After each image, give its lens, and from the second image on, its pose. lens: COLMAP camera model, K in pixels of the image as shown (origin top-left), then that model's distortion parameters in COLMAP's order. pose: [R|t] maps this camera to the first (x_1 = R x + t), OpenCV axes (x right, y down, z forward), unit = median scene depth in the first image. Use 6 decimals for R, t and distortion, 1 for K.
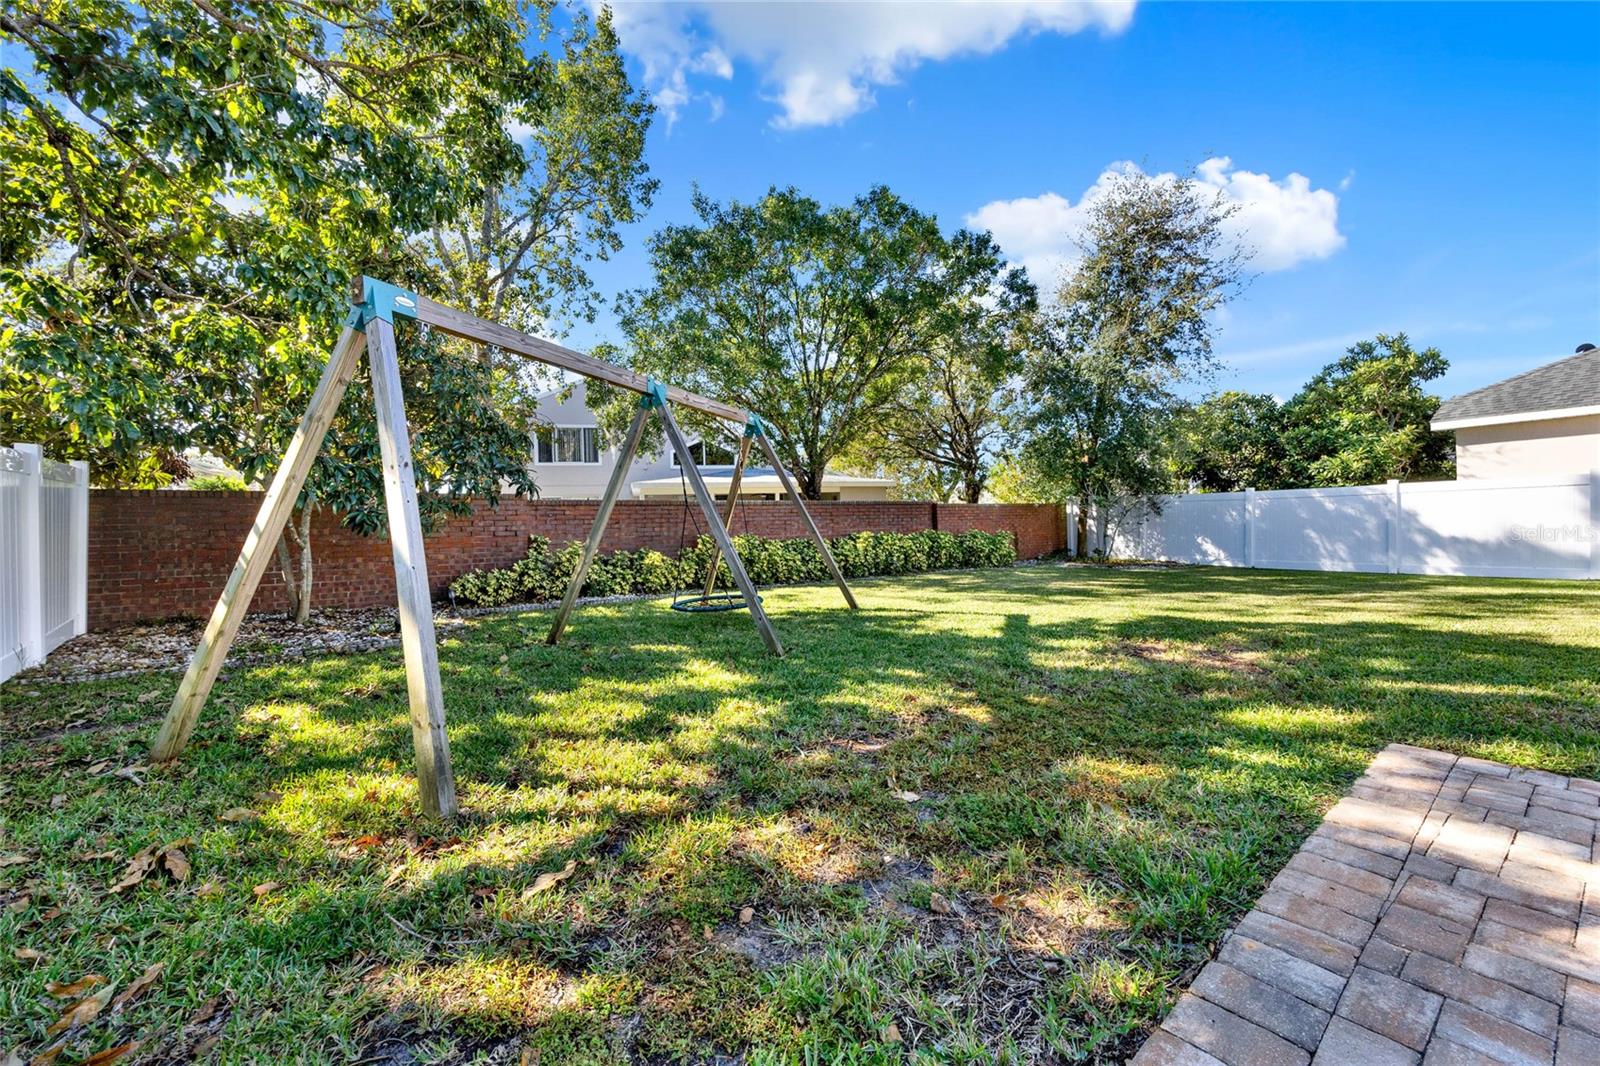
lens RADIAL K [[623.7, 0, 800.0], [0, 623.7, 533.0], [0, 0, 1]] dist [0.000836, -0.000102]
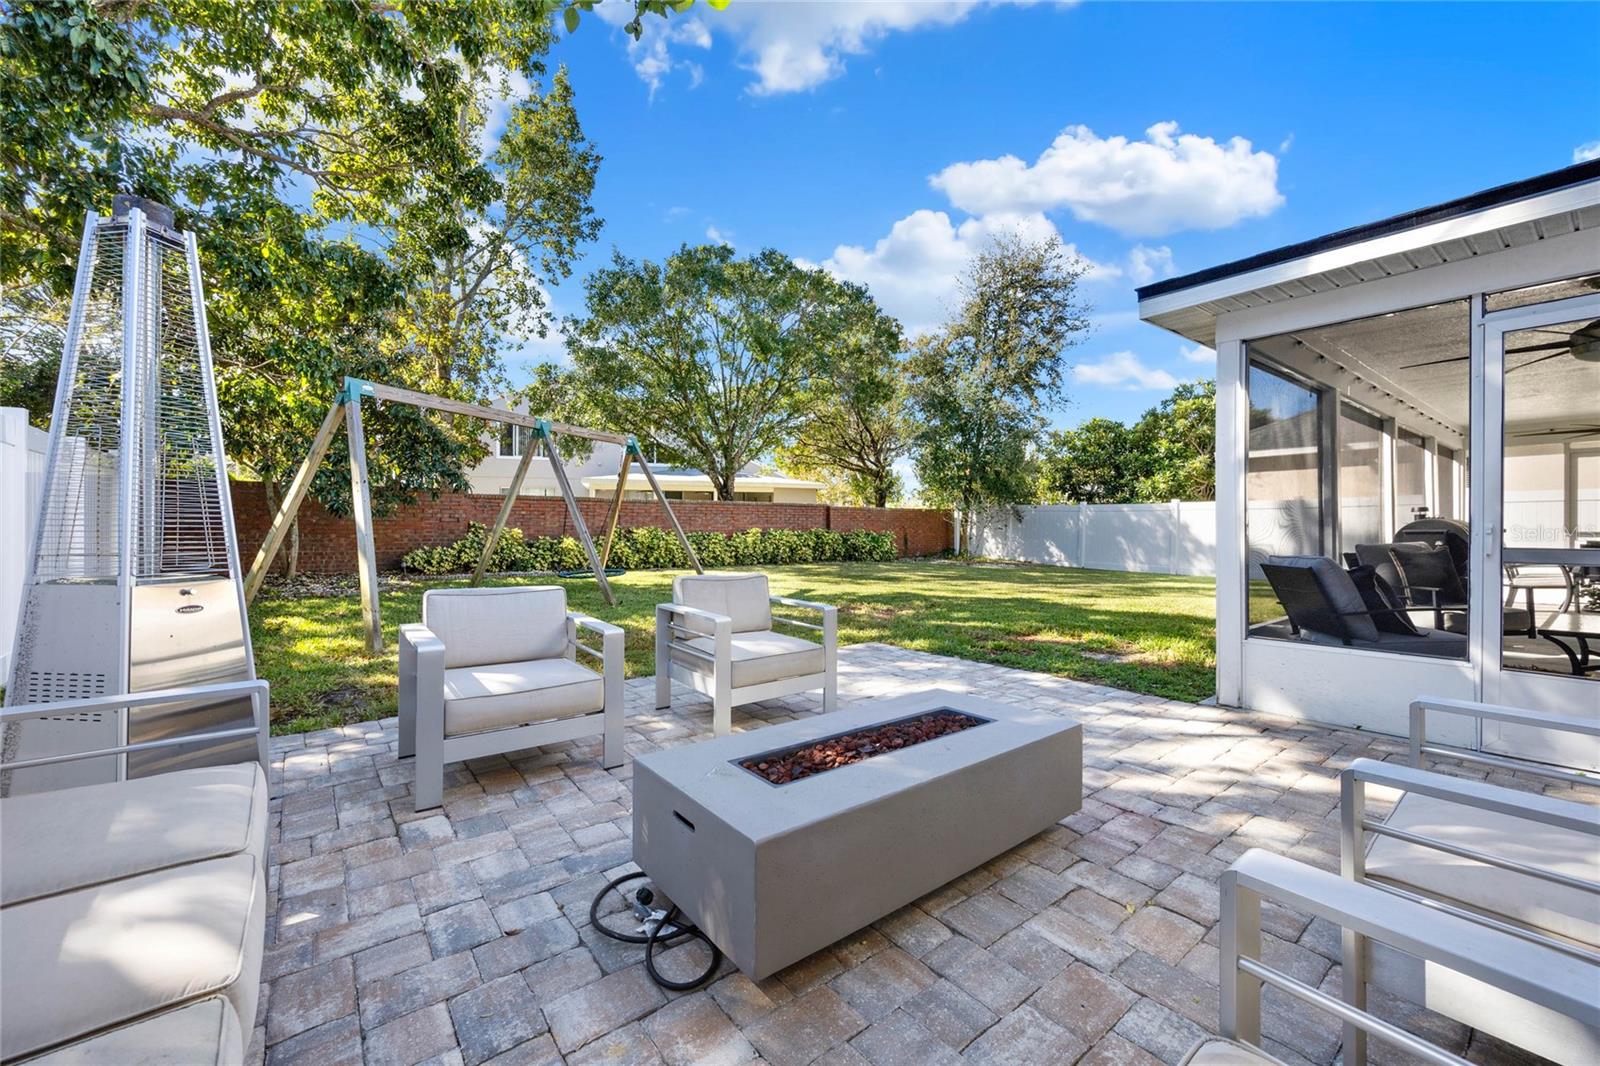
lens RADIAL K [[634.0, 0, 797.3], [0, 634.0, 530.4], [0, 0, 1]] dist [0.000611, 0.000079]
pose [[0.999276, 0.030797, 0.022349, 0.169827], [-0.030804, 0.999525, -0.000032, 0.000750], [-0.022339, -0.000657, 0.999750, -0.252242]]
